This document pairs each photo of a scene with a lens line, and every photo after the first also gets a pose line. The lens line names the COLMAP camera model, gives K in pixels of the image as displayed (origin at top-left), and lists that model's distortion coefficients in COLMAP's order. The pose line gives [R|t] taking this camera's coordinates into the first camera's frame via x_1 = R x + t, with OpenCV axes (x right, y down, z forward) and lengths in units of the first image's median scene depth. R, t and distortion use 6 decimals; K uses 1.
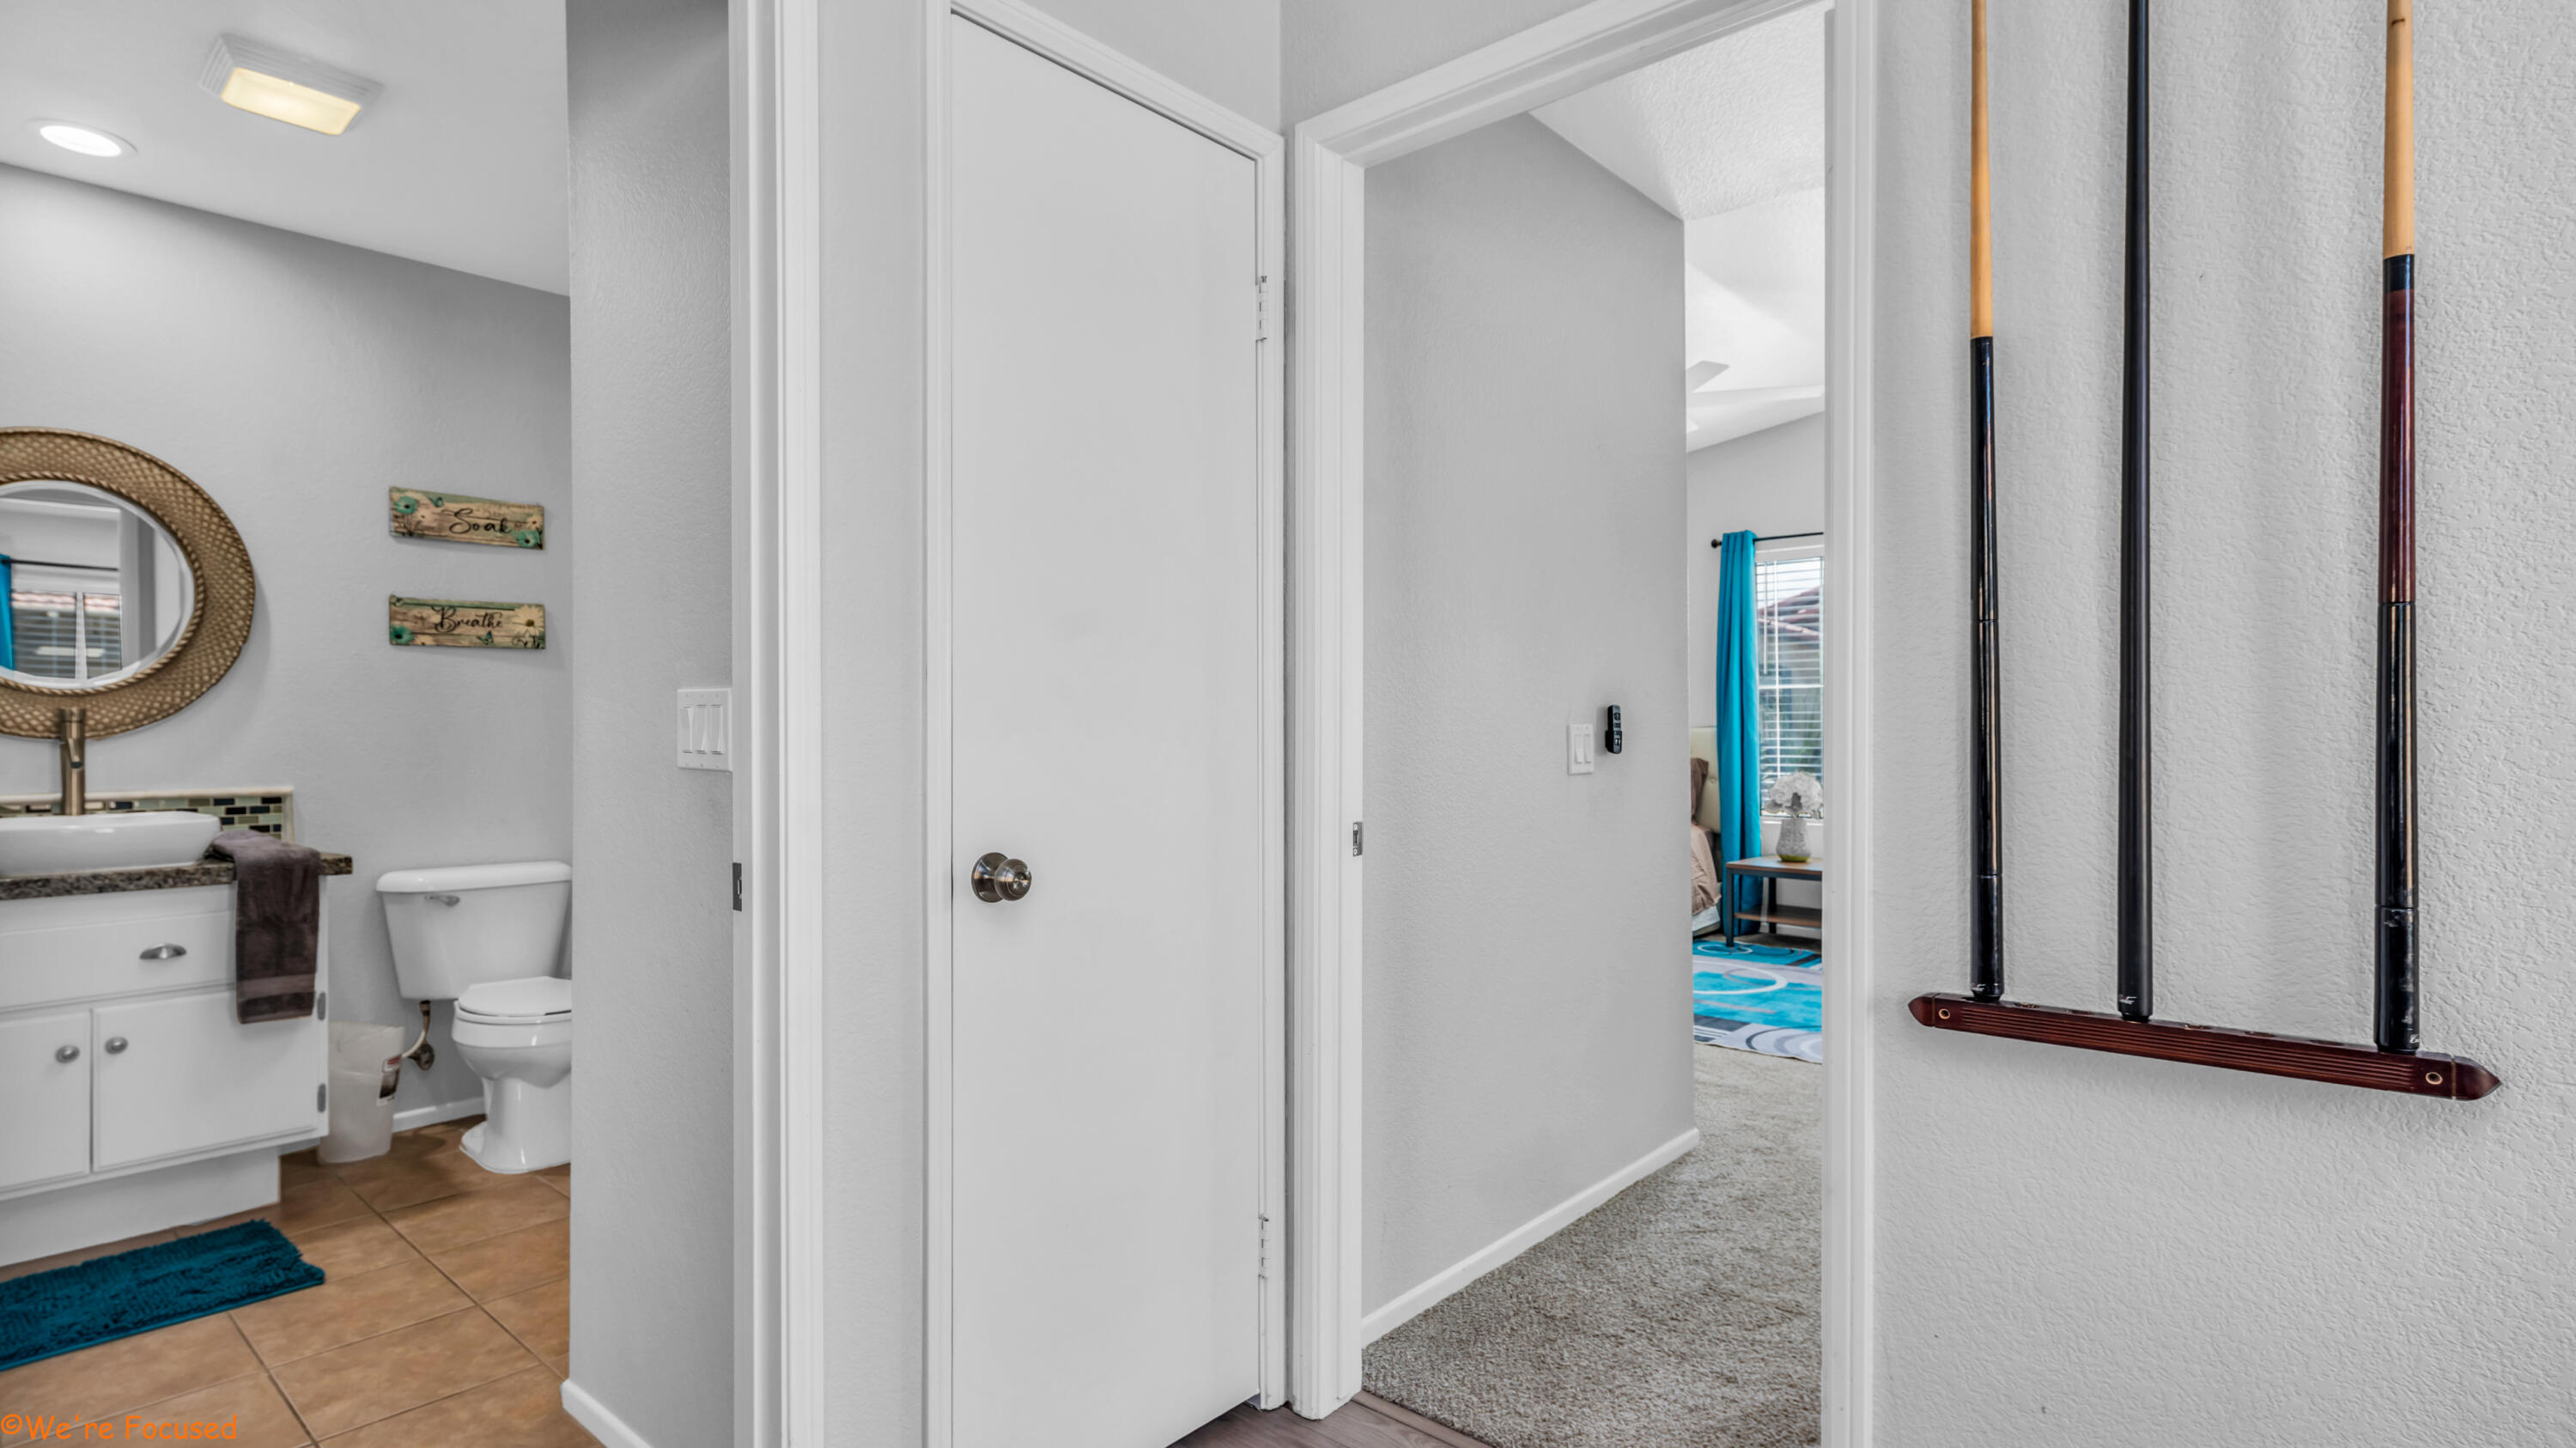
lens RADIAL K [[1245.1, 0, 1183.7], [0, 1245.1, 730.5], [0, 0, 1]] dist [0.002113, 0.000182]
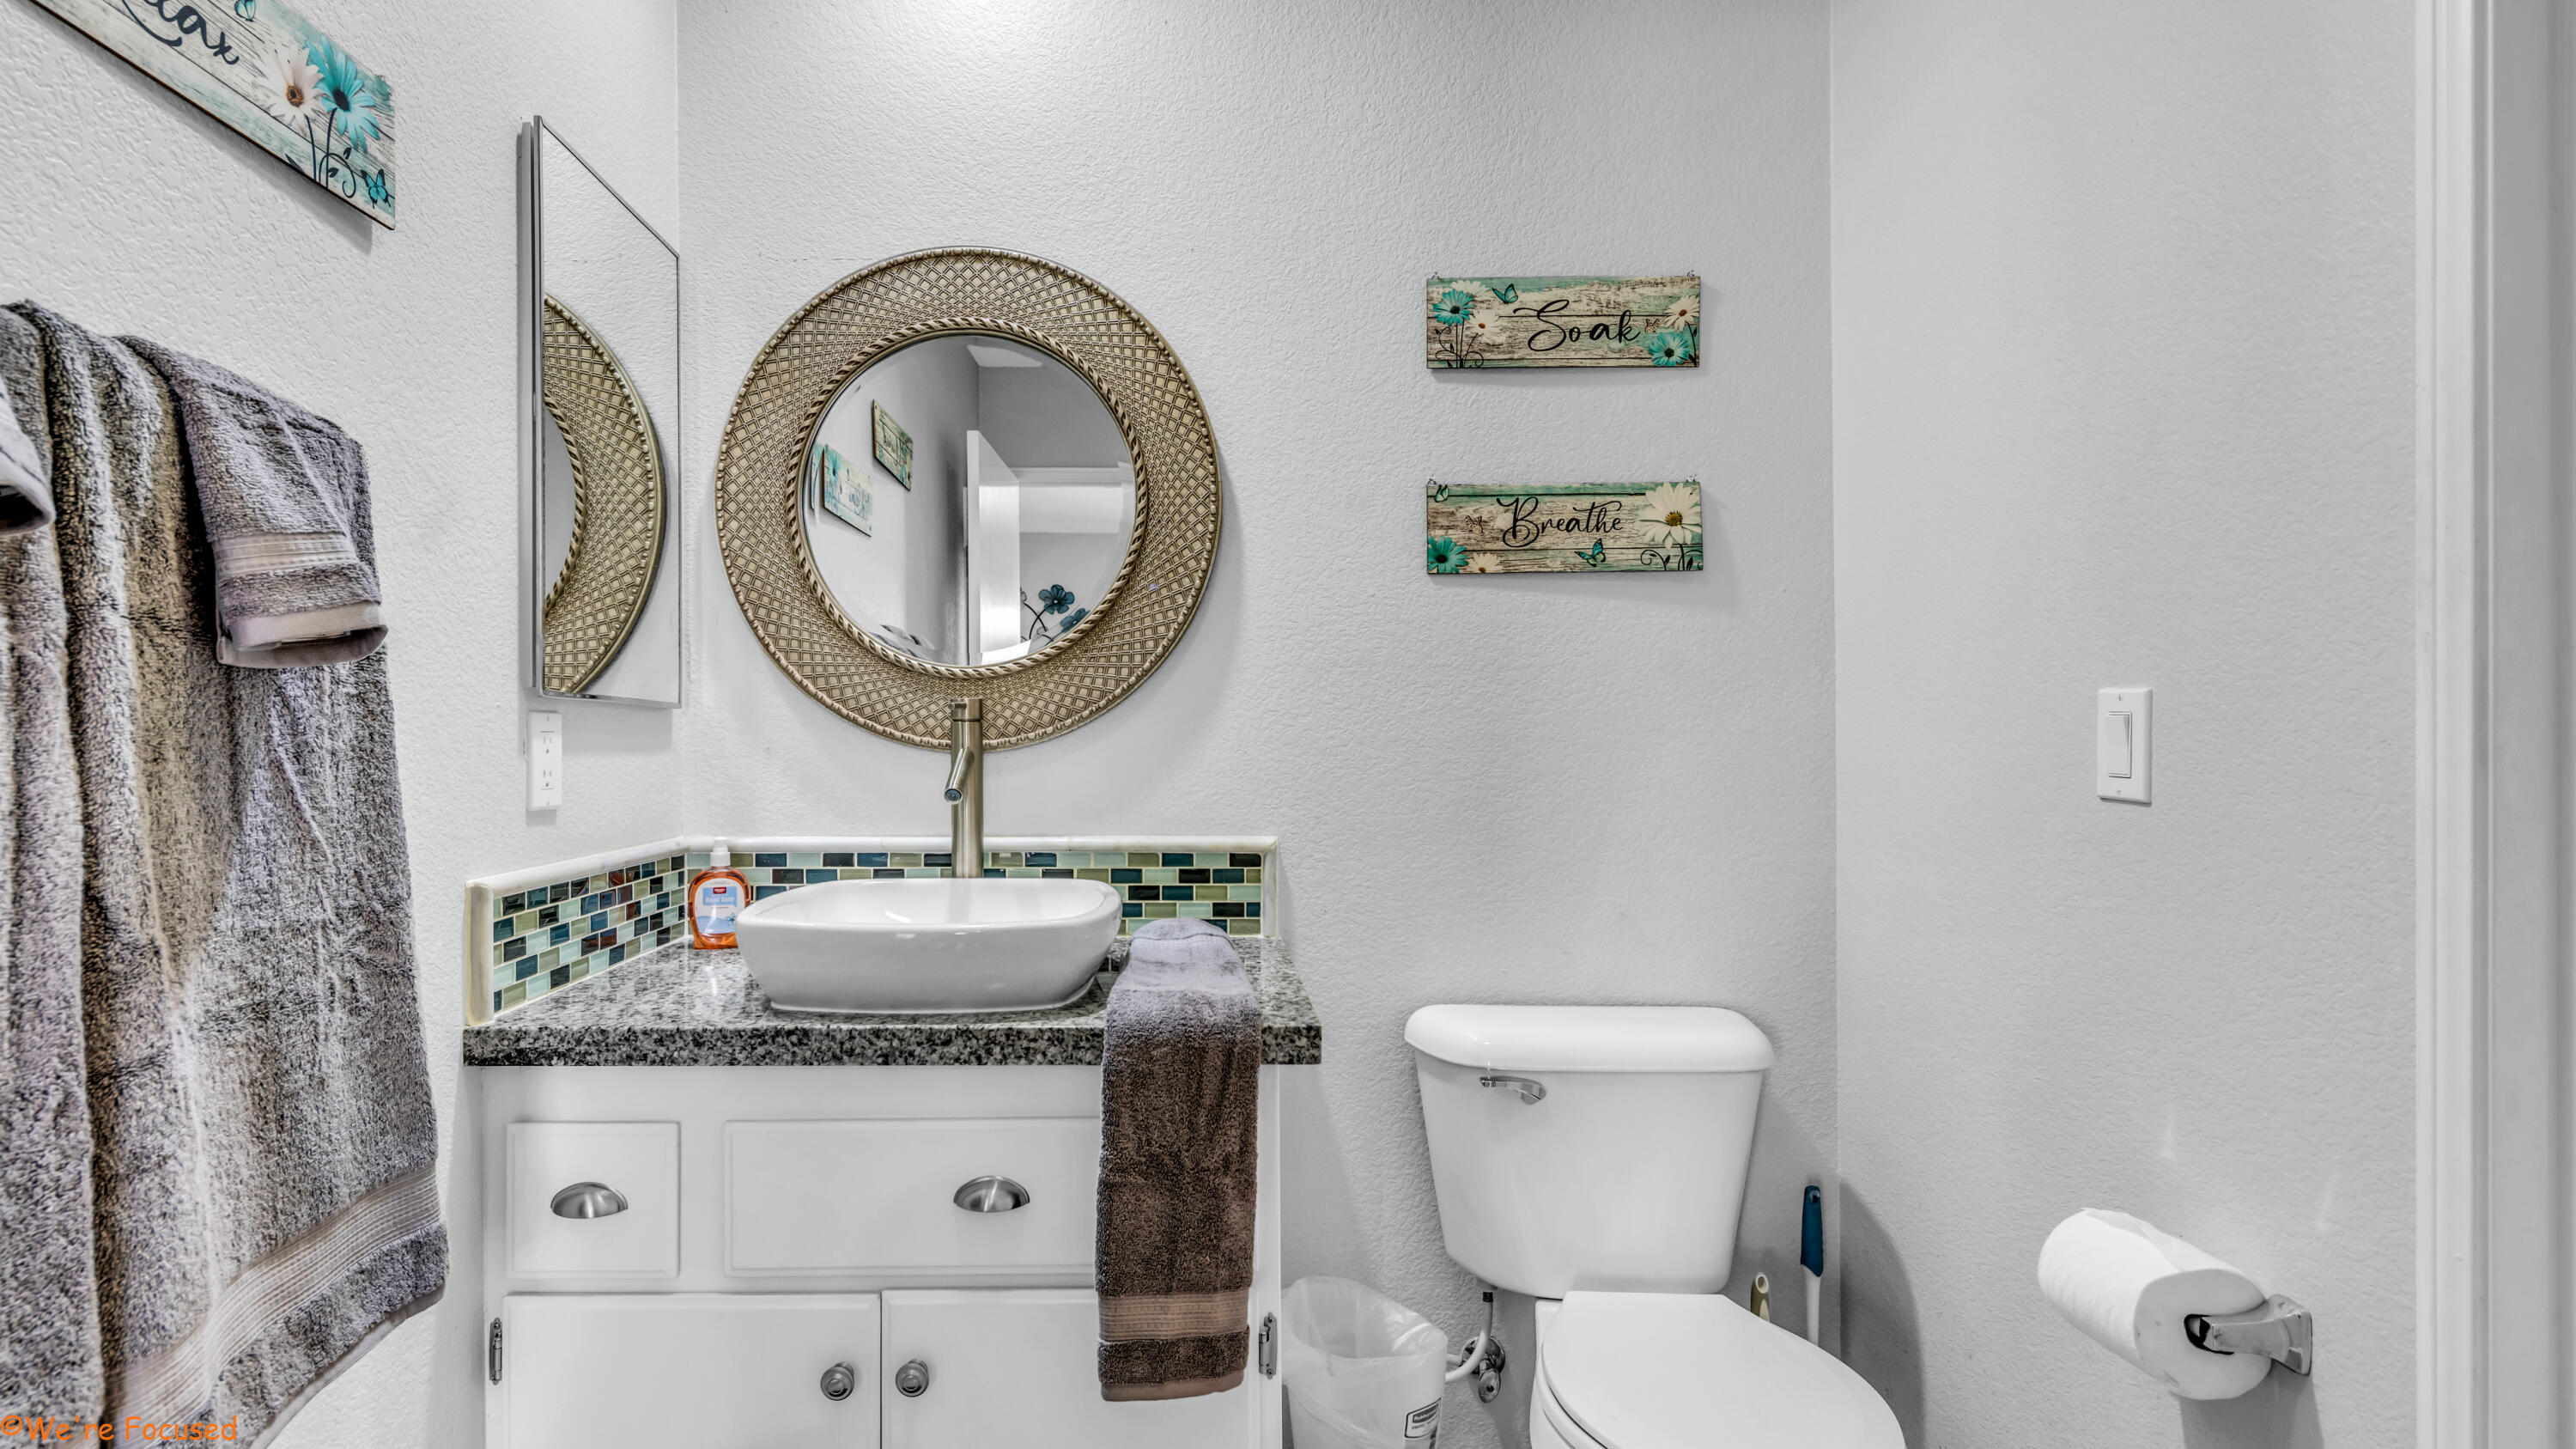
lens RADIAL K [[1245.2, 0, 1183.7], [0, 1245.2, 731.0], [0, 0, 1]] dist [0.002113, 0.000182]
pose [[0.688304, -0.004048, -0.725411, -0.341316], [-0.001748, 0.999972, -0.007239, 0.001773], [0.725420, 0.006251, 0.688278, 0.590183]]
